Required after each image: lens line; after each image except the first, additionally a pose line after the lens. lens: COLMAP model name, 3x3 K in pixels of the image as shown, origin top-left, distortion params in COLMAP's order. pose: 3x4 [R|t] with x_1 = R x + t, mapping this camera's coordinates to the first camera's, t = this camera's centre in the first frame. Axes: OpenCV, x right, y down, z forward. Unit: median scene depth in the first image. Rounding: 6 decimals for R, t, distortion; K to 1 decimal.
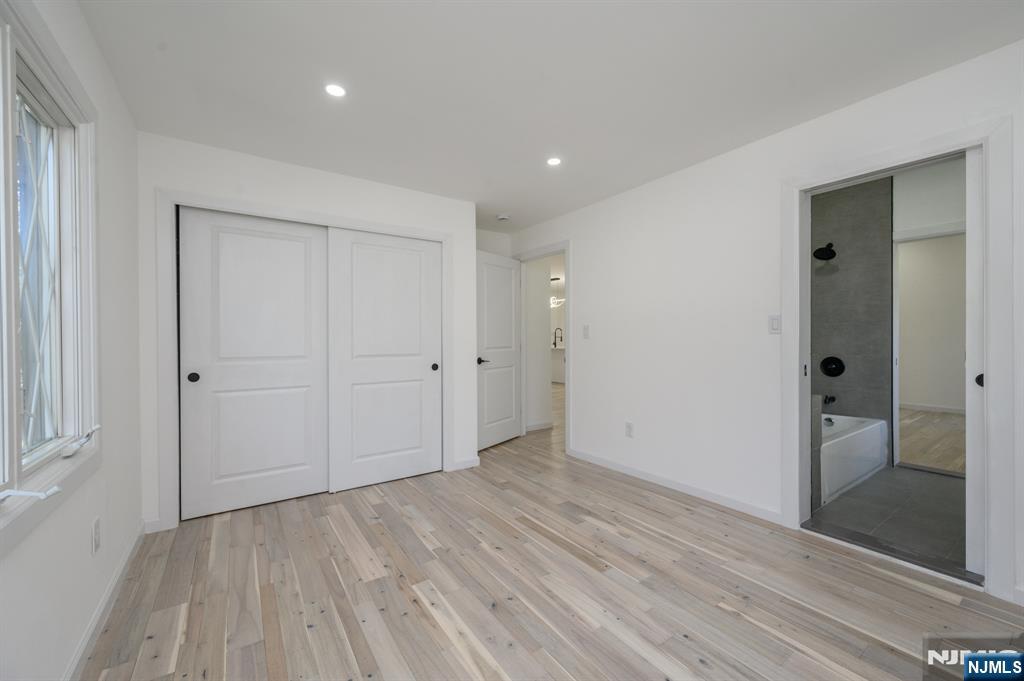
lens RADIAL K [[402.8, 0, 512.0], [0, 402.8, 340.5], [0, 0, 1]] dist [0.000145, -0.000488]
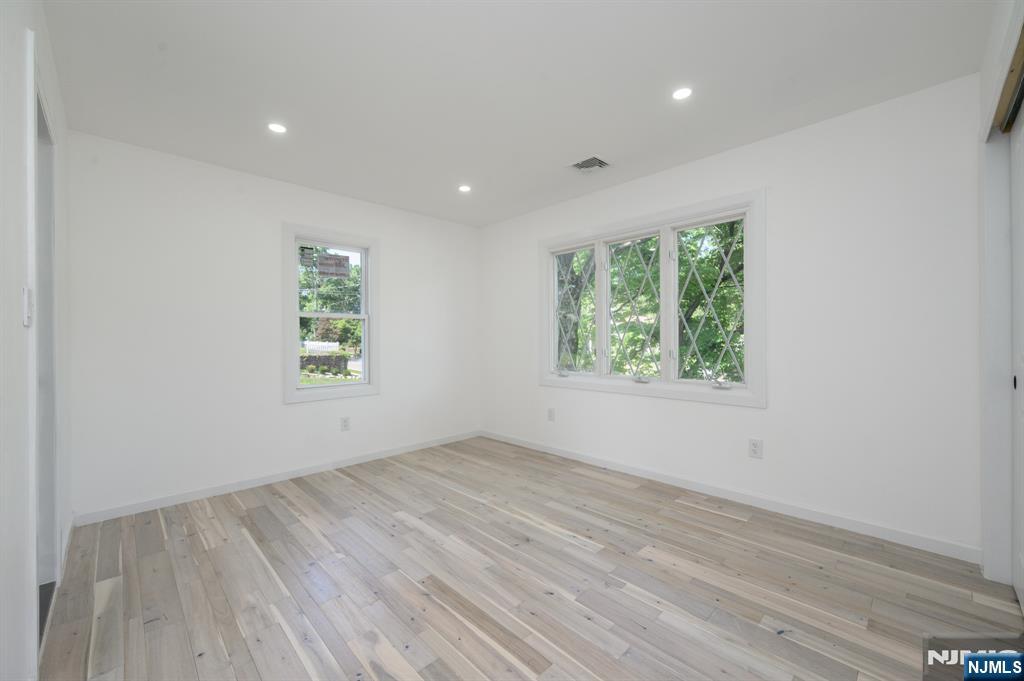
lens RADIAL K [[402.8, 0, 512.0], [0, 402.8, 340.5], [0, 0, 1]] dist [0.000145, -0.000488]
pose [[-0.985357, 0.015419, -0.169804, 0.182835], [0.014075, 0.999859, 0.009120, 0.005637], [0.169921, 0.006596, -0.985436, 1.932391]]
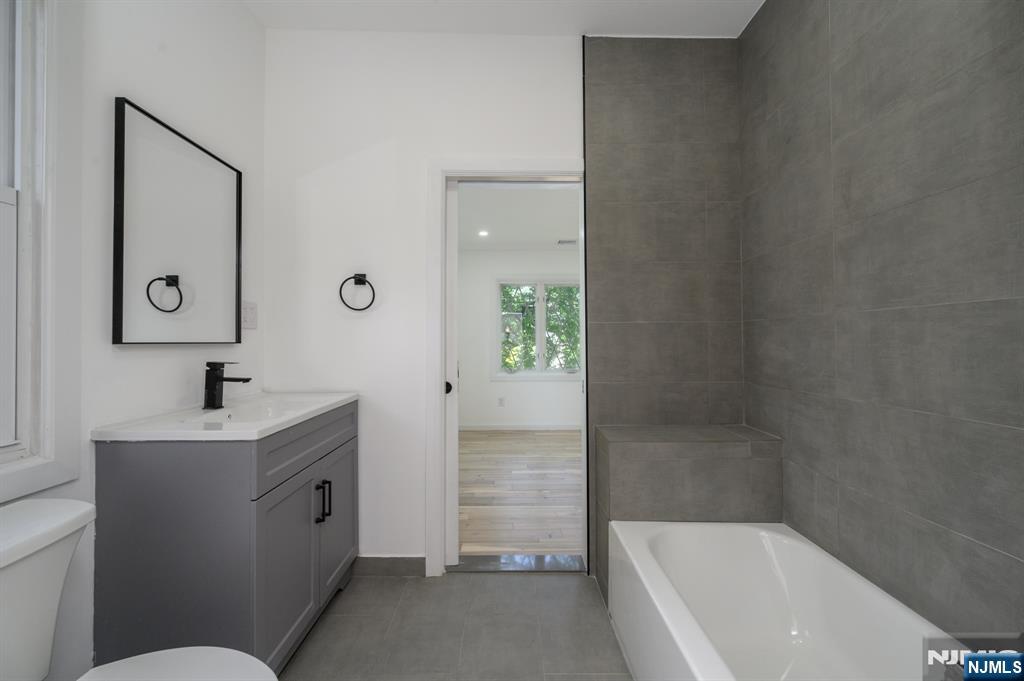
lens RADIAL K [[402.8, 0, 512.0], [0, 402.8, 340.5], [0, 0, 1]] dist [0.000145, -0.000488]
pose [[-0.559832, 0.010730, -0.828537, 1.858743], [-0.002478, 0.999890, 0.014624, -0.065937], [0.828602, 0.010240, -0.559744, 1.621262]]
